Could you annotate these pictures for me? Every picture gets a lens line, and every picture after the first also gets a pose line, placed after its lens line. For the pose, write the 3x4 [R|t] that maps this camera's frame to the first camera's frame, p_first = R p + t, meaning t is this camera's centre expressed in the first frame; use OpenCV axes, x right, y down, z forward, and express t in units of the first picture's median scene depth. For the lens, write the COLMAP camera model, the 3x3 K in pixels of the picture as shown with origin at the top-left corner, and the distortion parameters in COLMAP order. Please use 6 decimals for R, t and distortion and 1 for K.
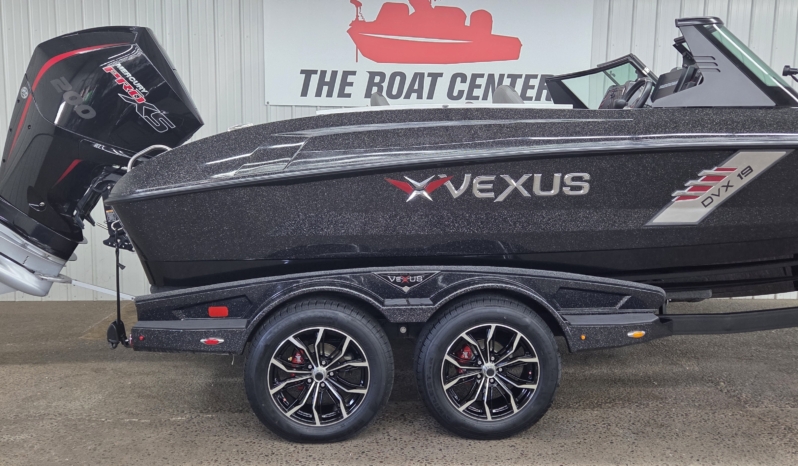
lens RADIAL K [[685.9, 0, 403.3], [0, 685.9, 233.7], [0, 0, 1]] dist [0.094800, -0.095729]
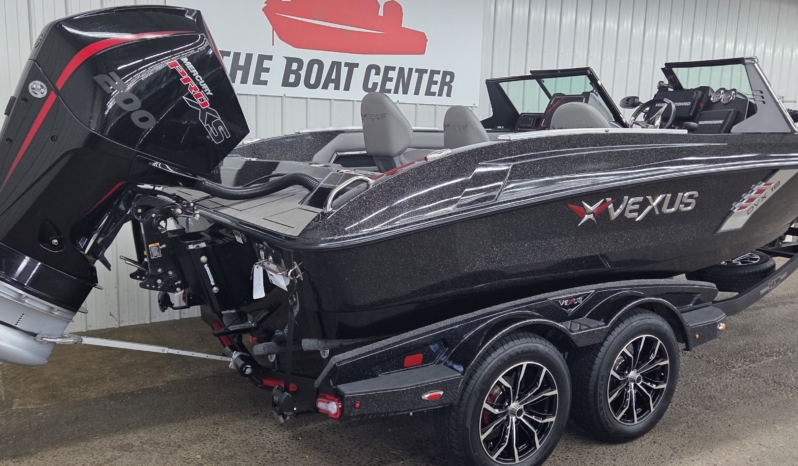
lens RADIAL K [[685.9, 0, 403.3], [0, 685.9, 233.7], [0, 0, 1]] dist [0.094800, -0.095729]
pose [[0.873309, -0.061770, 0.483234, -0.529517], [0.035488, 0.997360, 0.063355, -0.080987], [-0.485872, -0.038179, 0.873196, 0.180595]]
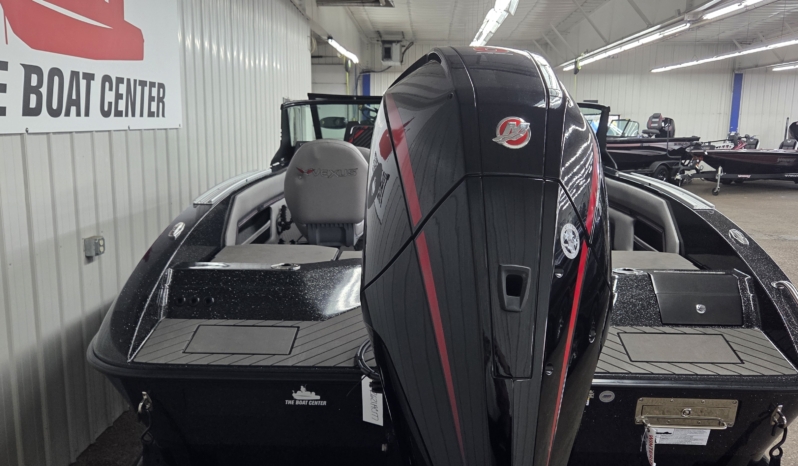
lens RADIAL K [[685.9, 0, 403.3], [0, 685.9, 233.7], [0, 0, 1]] dist [0.094800, -0.095729]
pose [[0.094154, -0.176915, 0.979712, -0.800744], [0.096878, 0.981042, 0.167844, -0.247402], [-0.990833, 0.079110, 0.109508, 0.968896]]
